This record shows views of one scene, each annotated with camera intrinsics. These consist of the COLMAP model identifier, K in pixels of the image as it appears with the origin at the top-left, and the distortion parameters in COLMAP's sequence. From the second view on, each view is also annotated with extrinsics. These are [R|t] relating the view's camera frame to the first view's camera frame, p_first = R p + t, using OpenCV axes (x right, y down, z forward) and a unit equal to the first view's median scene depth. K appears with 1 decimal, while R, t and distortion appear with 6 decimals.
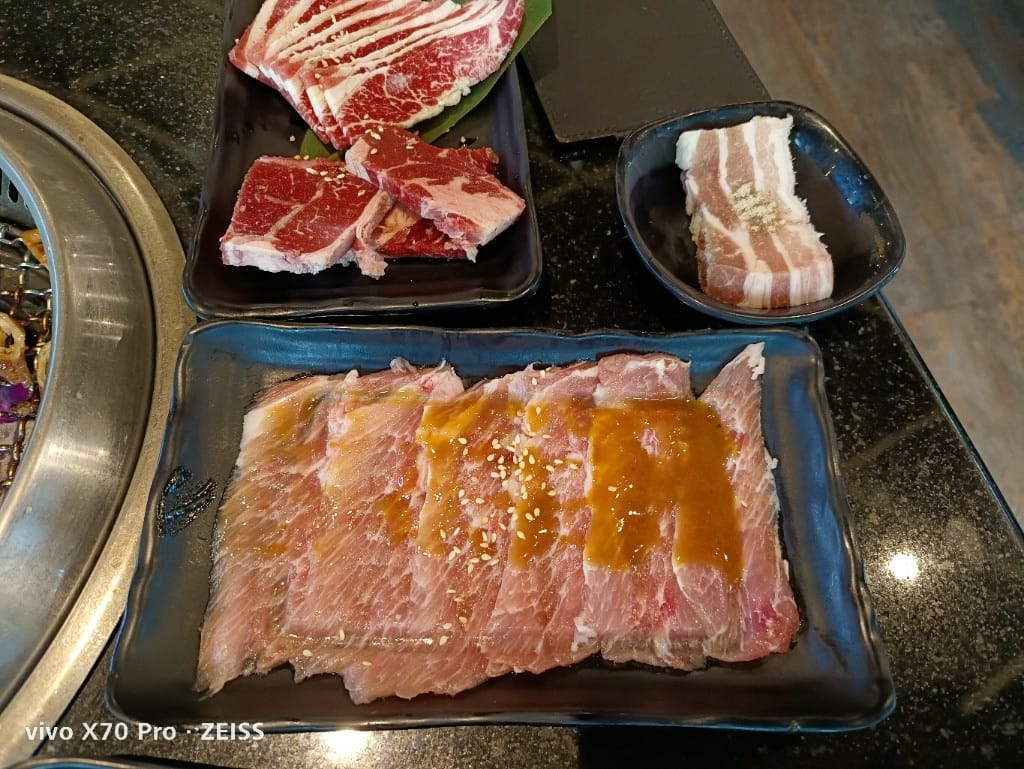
lens RADIAL K [[704.4, 0, 508.0], [0, 704.4, 378.5], [0, 0, 1]] dist [-0.004050, -0.009623]
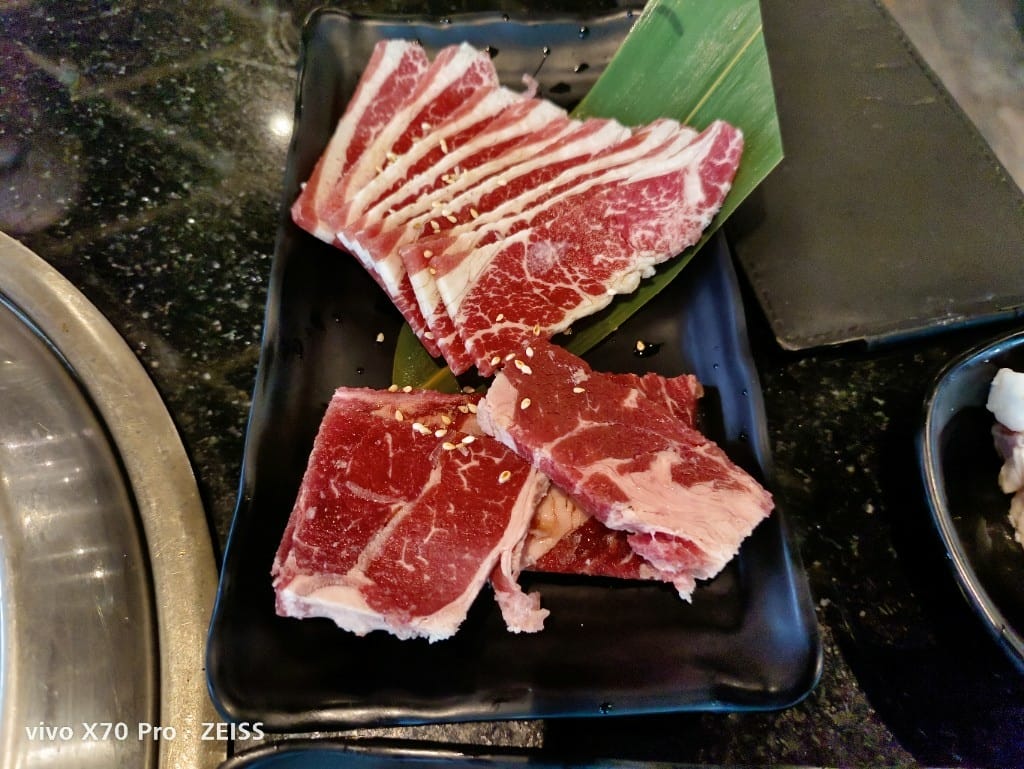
lens RADIAL K [[704.4, 0, 515.2], [0, 704.4, 390.1], [0, 0, 1]] dist [-0.004050, -0.009623]
pose [[0.999005, 0.036299, -0.025908, -0.166151], [-0.036324, 0.999340, -0.000516, -0.302110], [0.025872, 0.001456, 0.999664, 0.352318]]
